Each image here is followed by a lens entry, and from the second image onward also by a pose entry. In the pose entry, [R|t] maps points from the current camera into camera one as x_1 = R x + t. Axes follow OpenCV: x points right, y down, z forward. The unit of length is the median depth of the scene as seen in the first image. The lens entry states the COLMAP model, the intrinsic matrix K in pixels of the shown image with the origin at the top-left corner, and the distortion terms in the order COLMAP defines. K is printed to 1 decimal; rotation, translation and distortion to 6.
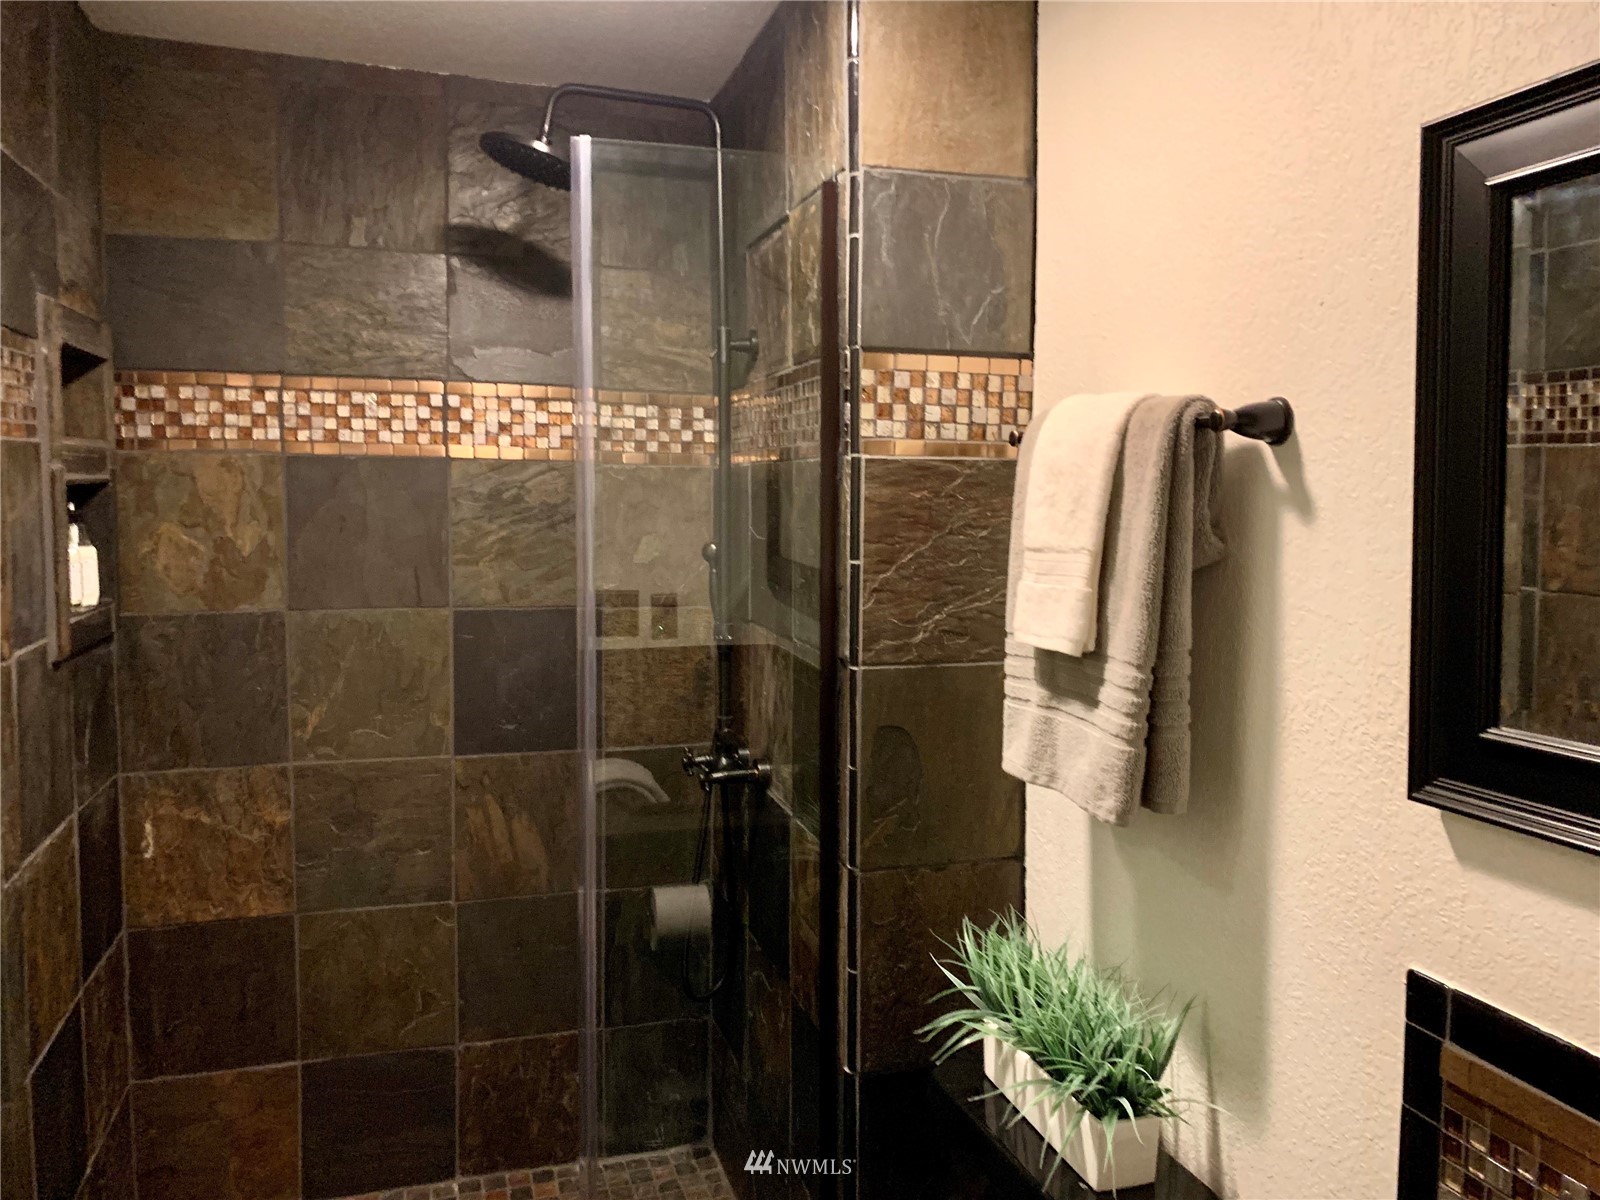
lens RADIAL K [[1233.4, 0, 800.0], [0, 1233.4, 600.0], [0, 0, 1]] dist [0.105711, -0.148089]
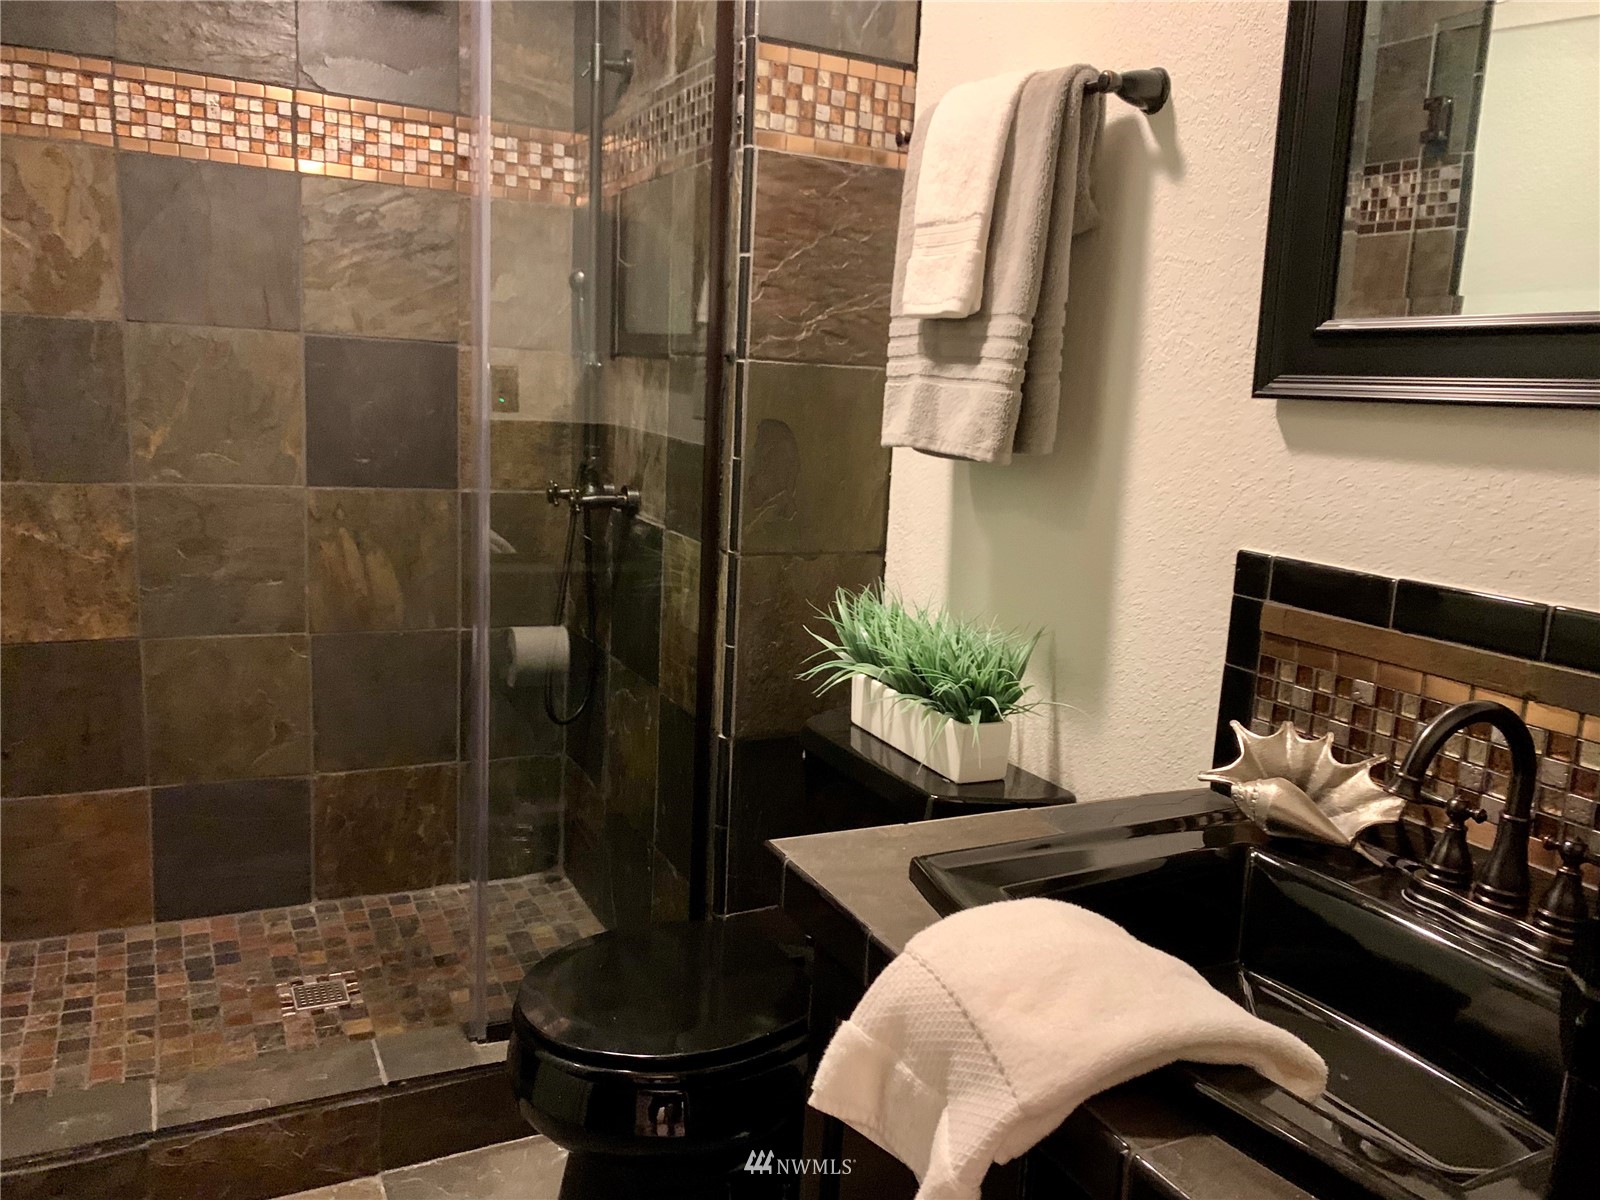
lens RADIAL K [[1237.9, 0, 800.0], [0, 1237.9, 600.0], [0, 0, 1]] dist [0.033335, 0.000927]
pose [[0.986587, 0.015771, 0.162472, -0.057360], [-0.032221, 0.994554, 0.099117, 0.117281], [-0.160024, -0.103022, 0.981722, -0.047102]]
